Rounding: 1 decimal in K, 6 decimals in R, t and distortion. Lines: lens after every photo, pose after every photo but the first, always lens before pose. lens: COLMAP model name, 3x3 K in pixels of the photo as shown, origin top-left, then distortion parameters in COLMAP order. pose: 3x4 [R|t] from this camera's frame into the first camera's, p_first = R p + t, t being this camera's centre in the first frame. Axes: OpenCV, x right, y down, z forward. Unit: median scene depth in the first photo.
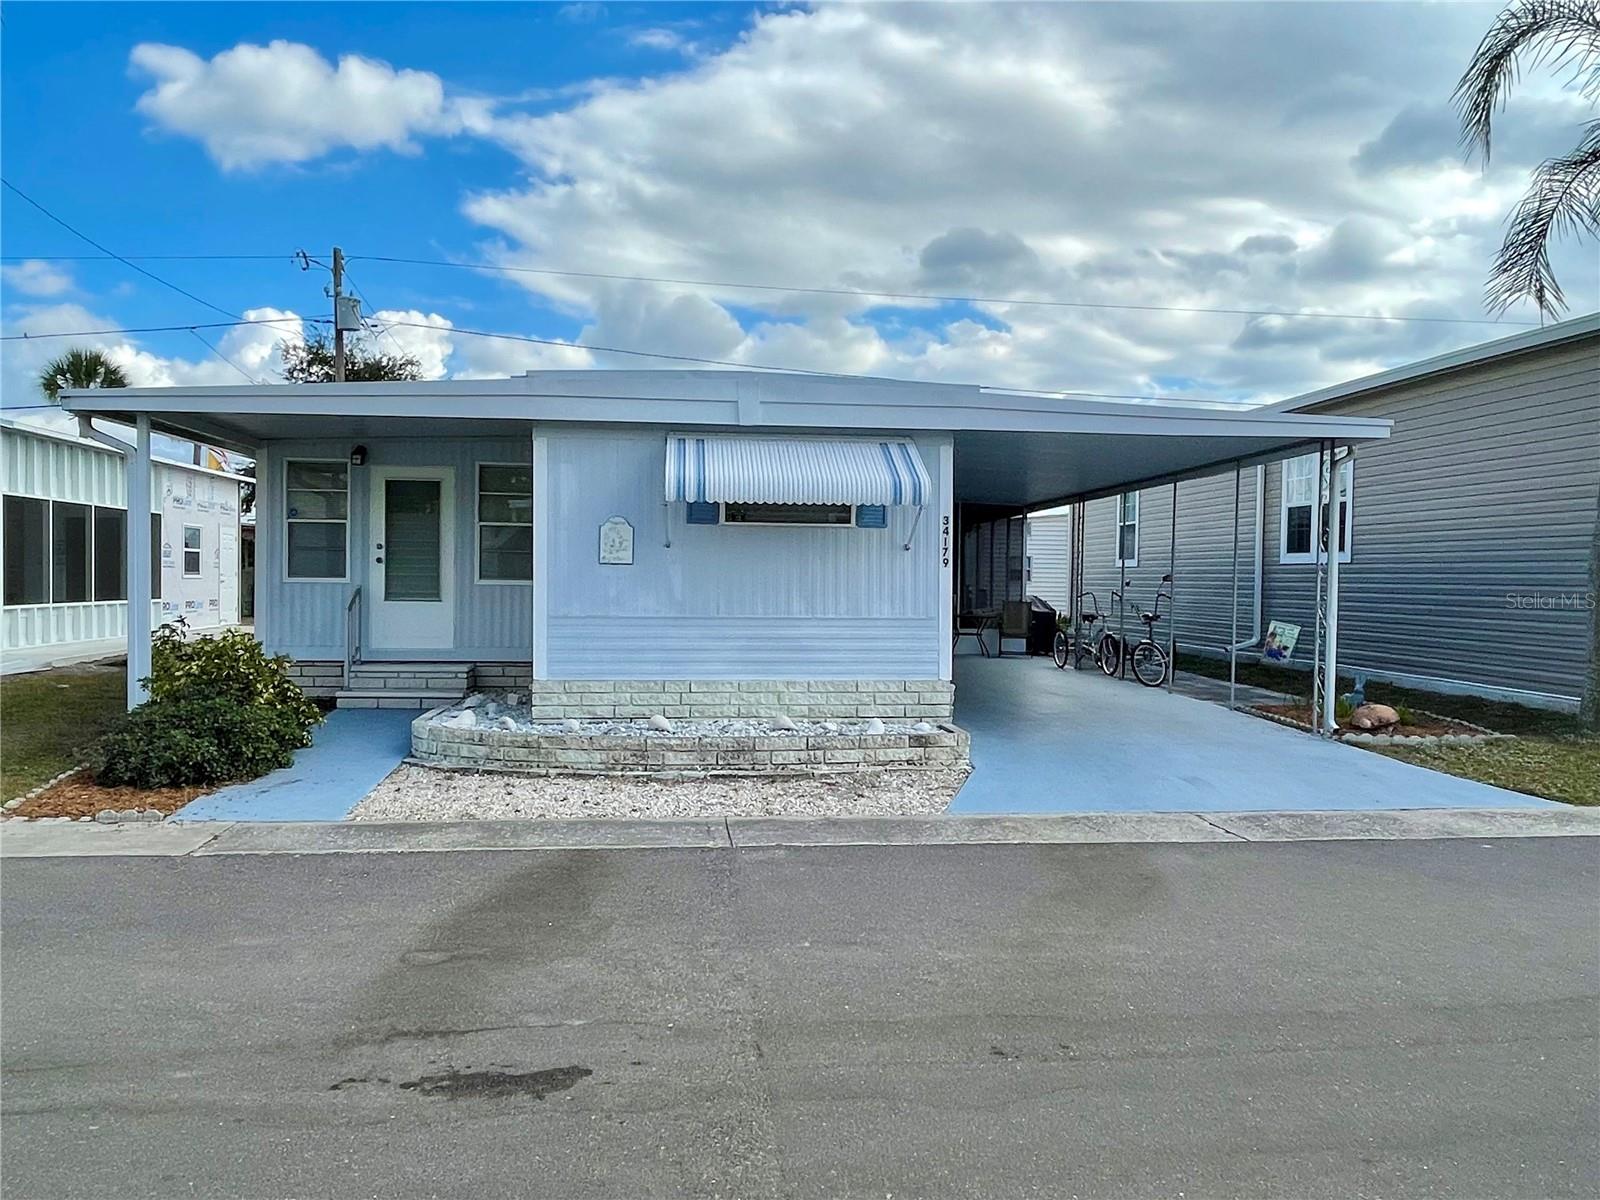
lens RADIAL K [[1163.5, 0, 799.4], [0, 1163.5, 596.3], [0, 0, 1]] dist [-0.012029, -0.004545]
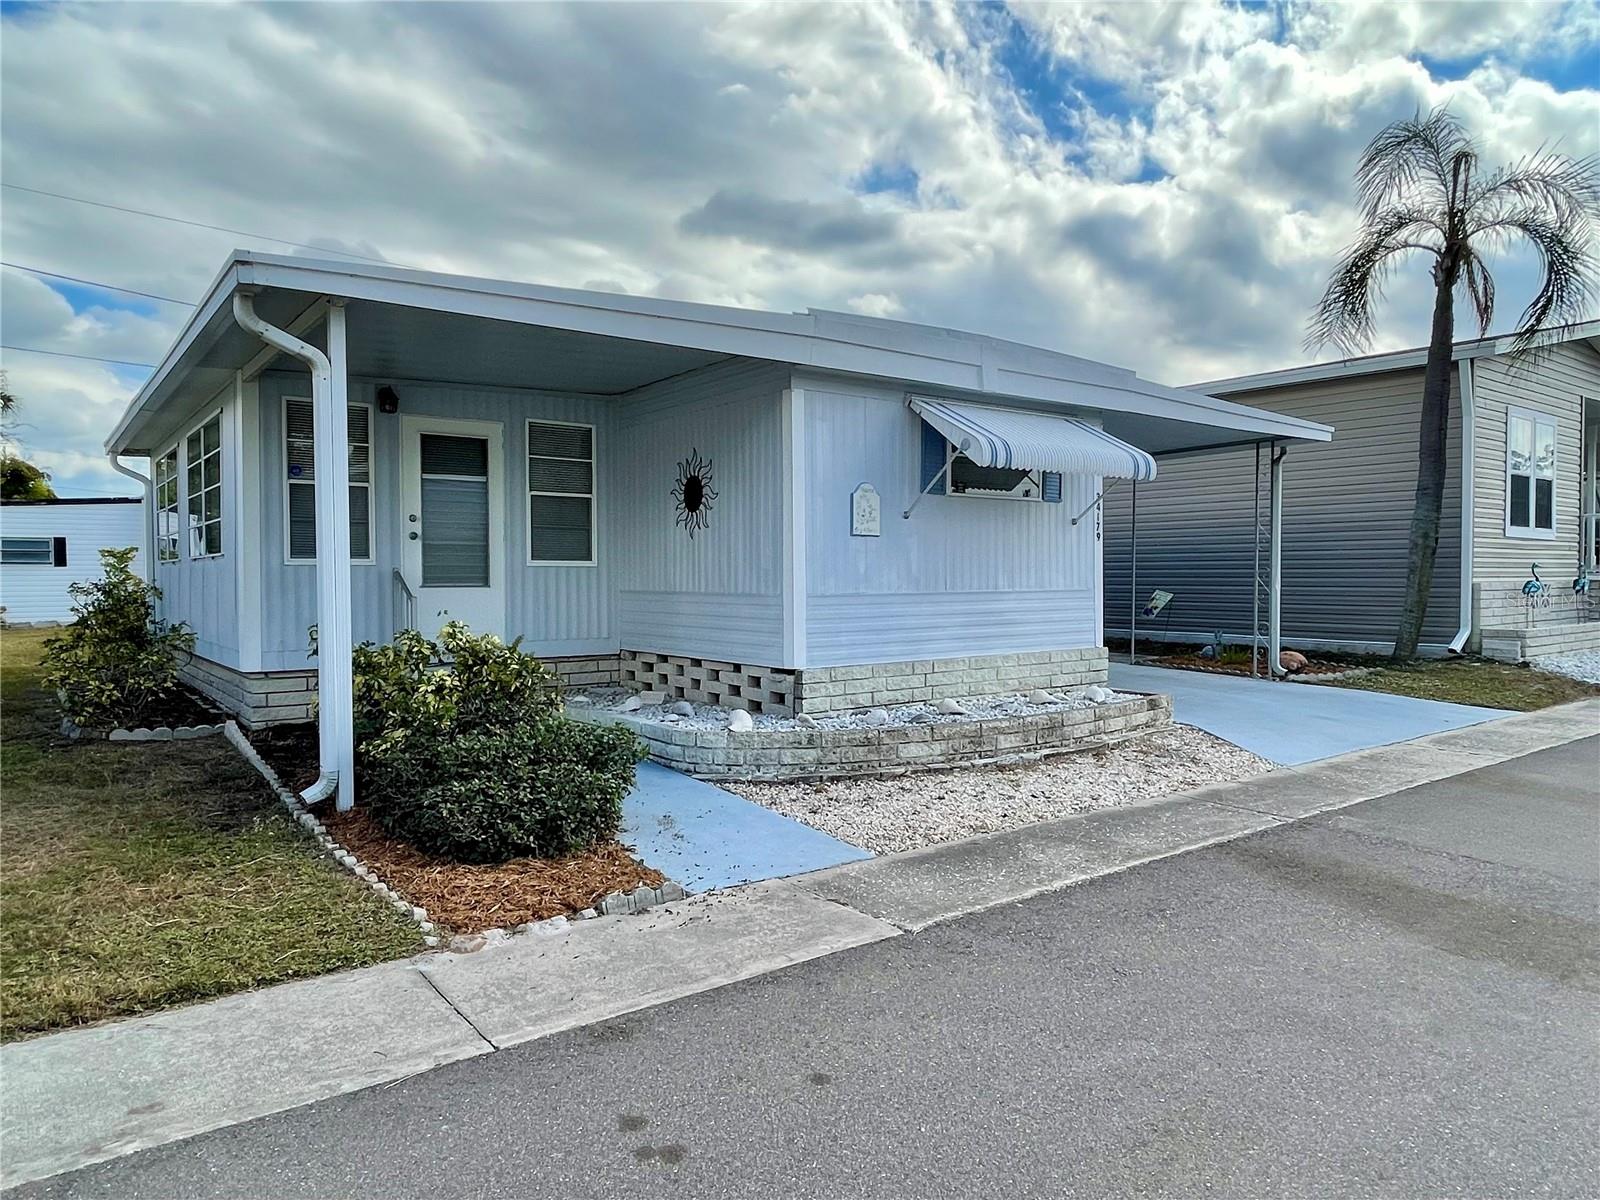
lens RADIAL K [[1043.5, 0, 793.5], [0, 1043.5, 595.6], [0, 0, 1]] dist [0.016068, -0.001930]
pose [[0.863097, -0.025016, 0.504418, -0.596750], [0.022313, 0.999686, 0.011400, 0.007708], [-0.504544, 0.001416, 0.863385, 0.318481]]
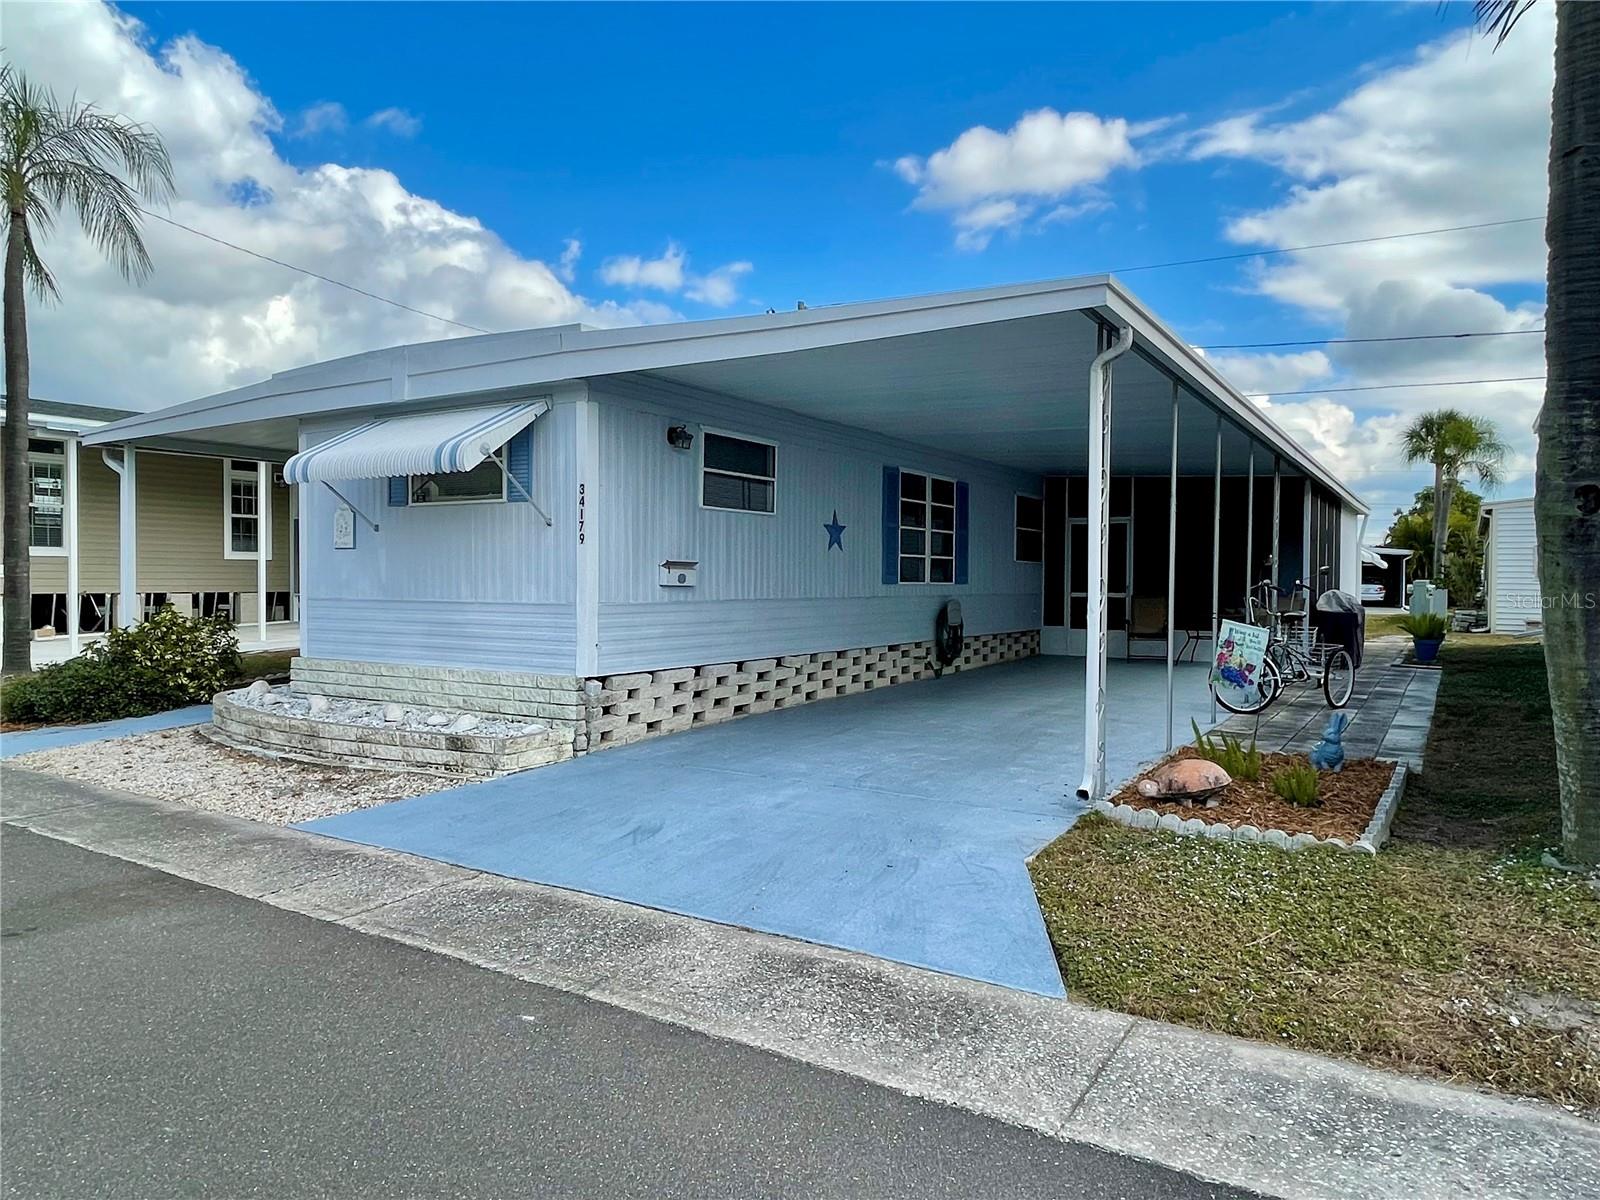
lens RADIAL K [[1043.5, 0, 798.0], [0, 1043.5, 613.3], [0, 0, 1]] dist [0.016068, -0.001930]
pose [[0.777981, 0.015217, -0.628104, 0.725385], [-0.007281, 0.999858, 0.015206, 0.012410], [0.628246, -0.007257, 0.777981, 0.509314]]
